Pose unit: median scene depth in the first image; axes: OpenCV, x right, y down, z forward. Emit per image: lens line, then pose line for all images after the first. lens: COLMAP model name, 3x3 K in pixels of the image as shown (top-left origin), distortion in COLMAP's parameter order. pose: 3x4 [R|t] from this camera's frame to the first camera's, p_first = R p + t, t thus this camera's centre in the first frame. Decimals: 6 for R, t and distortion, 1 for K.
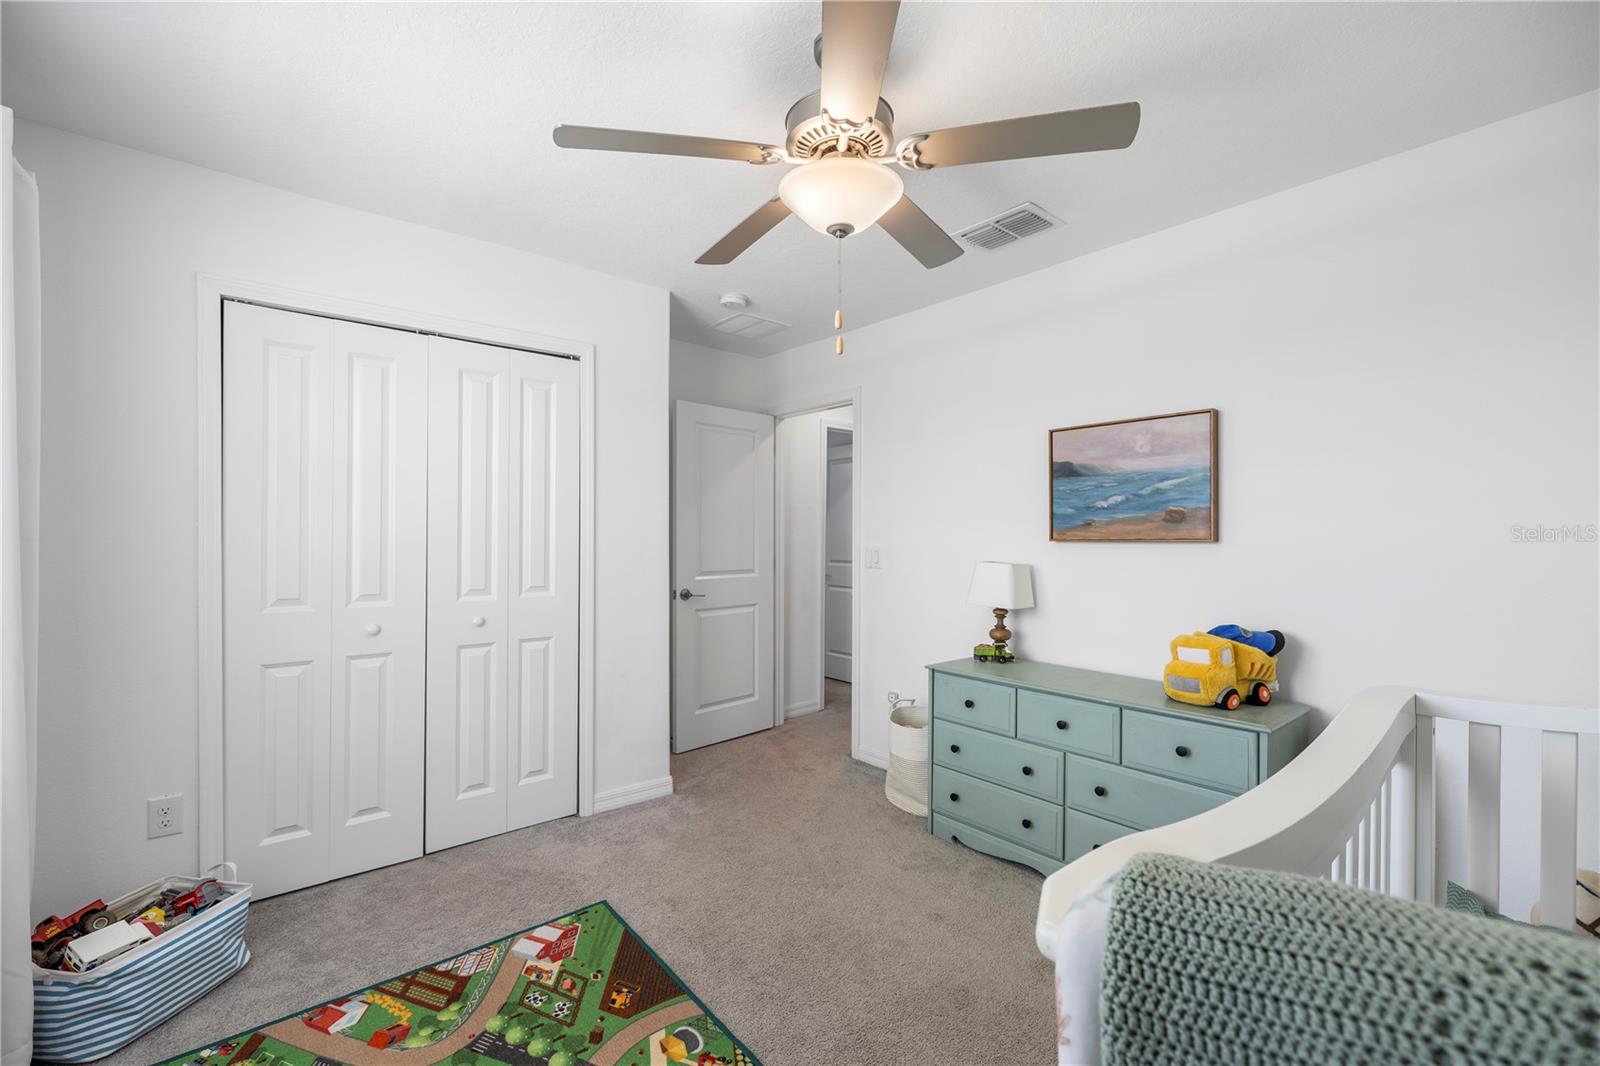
lens RADIAL K [[680.1, 0, 805.3], [0, 680.1, 548.5], [0, 0, 1]] dist [0.002603, -0.000690]
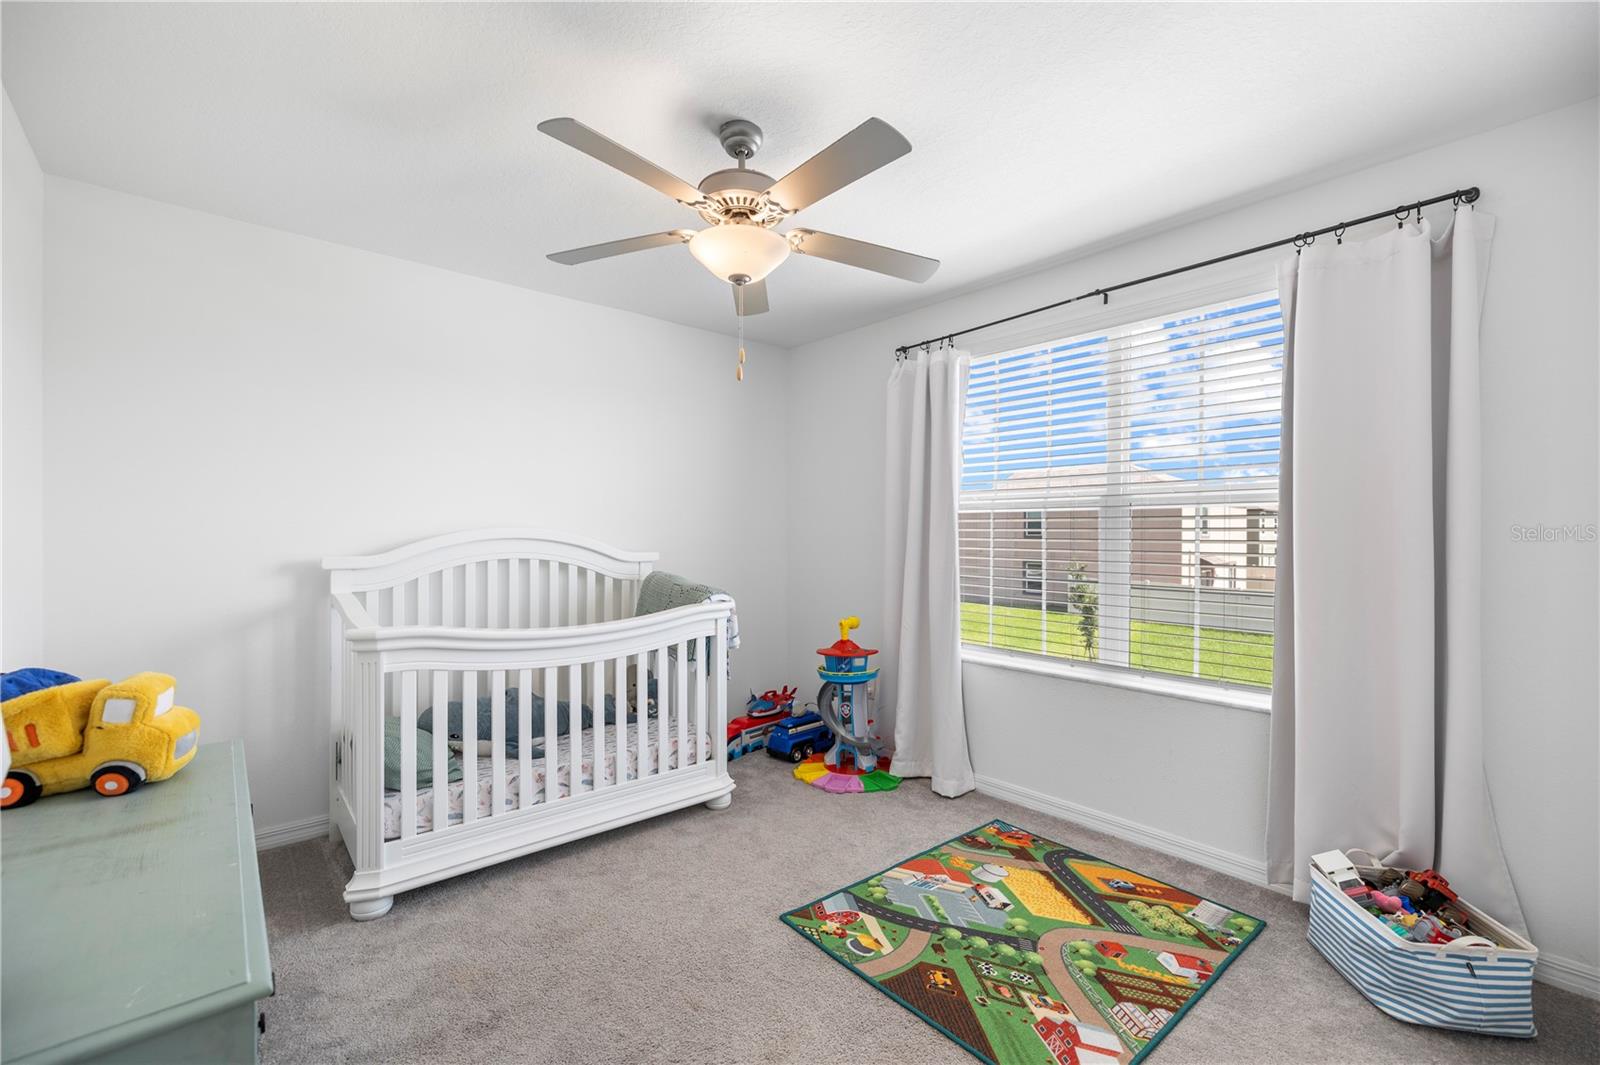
lens RADIAL K [[680.1, 0, 800.3], [0, 680.1, 536.2], [0, 0, 1]] dist [0.002603, -0.000690]
pose [[-0.999928, -0.011634, 0.002888, -0.057846], [-0.011598, 0.999855, 0.012490, -0.015051], [-0.003033, 0.012455, -0.999918, 2.056695]]
